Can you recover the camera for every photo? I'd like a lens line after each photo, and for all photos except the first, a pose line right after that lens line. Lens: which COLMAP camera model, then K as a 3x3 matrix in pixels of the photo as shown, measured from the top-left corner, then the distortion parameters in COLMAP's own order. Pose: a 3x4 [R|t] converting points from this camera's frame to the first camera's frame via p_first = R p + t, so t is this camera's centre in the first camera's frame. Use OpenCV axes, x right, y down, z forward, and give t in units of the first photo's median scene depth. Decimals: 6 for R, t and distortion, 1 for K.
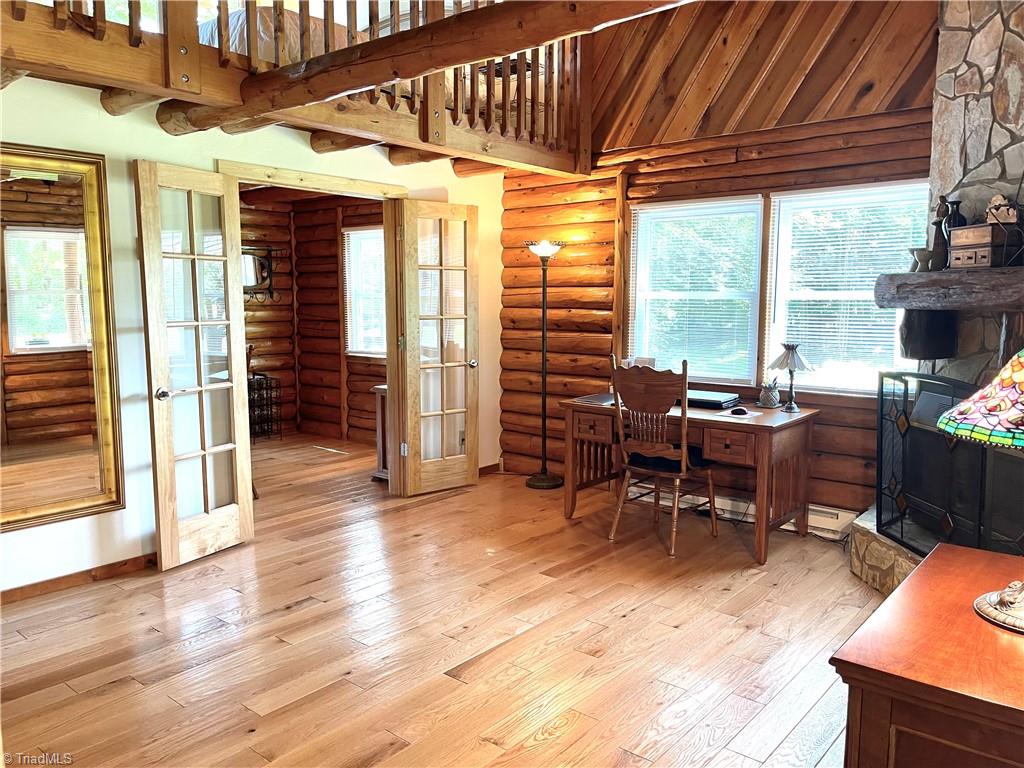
lens RADIAL K [[792.5, 0, 512.0], [0, 792.5, 384.0], [0, 0, 1]] dist [0.064561, -0.072323]
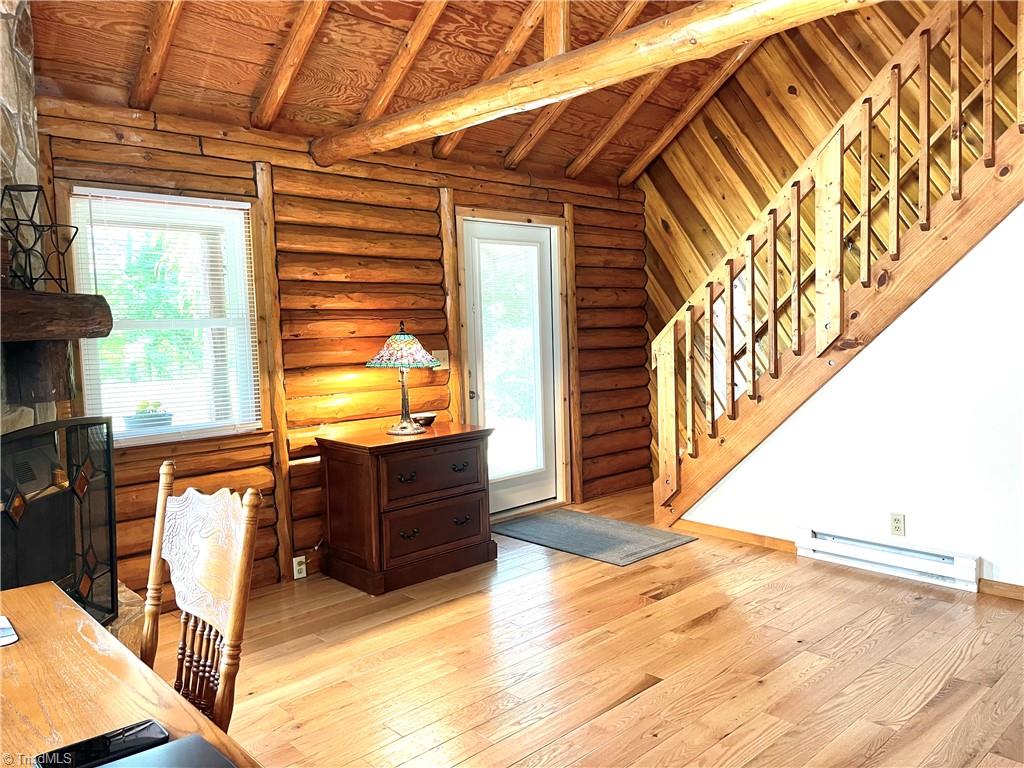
lens RADIAL K [[776.3, 0, 512.9], [0, 776.3, 379.8], [0, 0, 1]] dist [0.064583, -0.065551]
pose [[-0.992445, 0.020929, 0.120894, -0.016630], [0.043159, 0.981920, 0.184311, -0.135020], [-0.114850, 0.188136, -0.975405, 1.307505]]
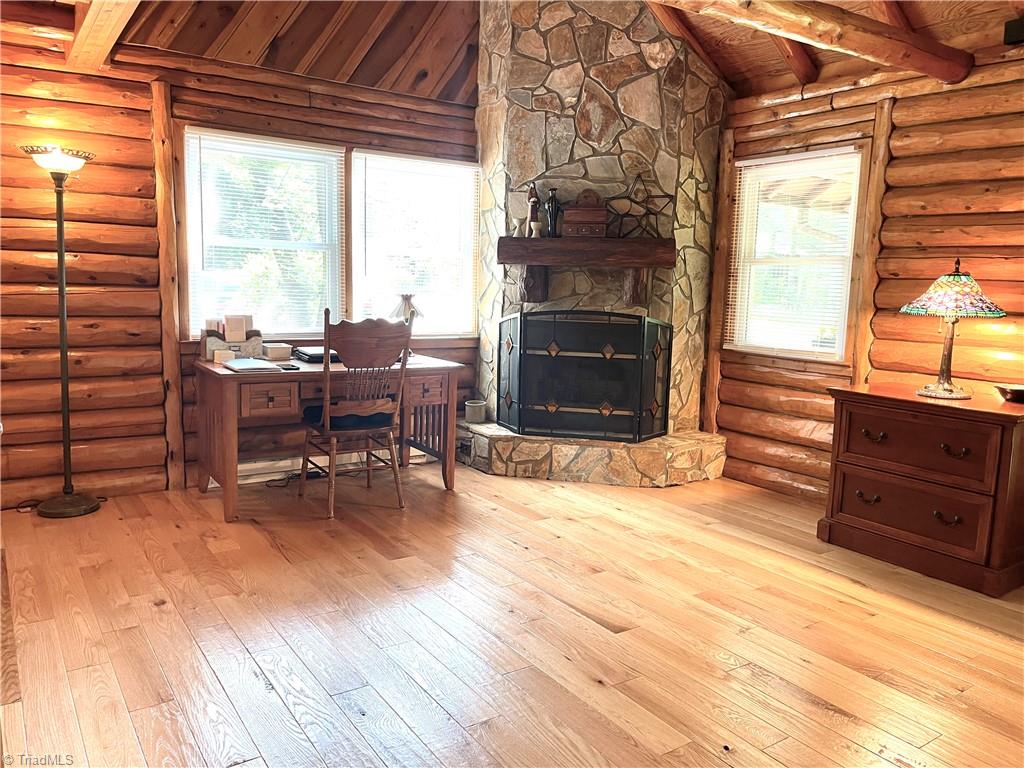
lens RADIAL K [[775.8, 0, 521.1], [0, 775.8, 385.3], [0, 0, 1]] dist [0.058039, -0.061577]
pose [[0.257471, -0.121718, 0.958589, -0.663274], [0.081468, 0.991237, 0.103982, -0.025393], [-0.962846, 0.051322, 0.265131, 0.578346]]
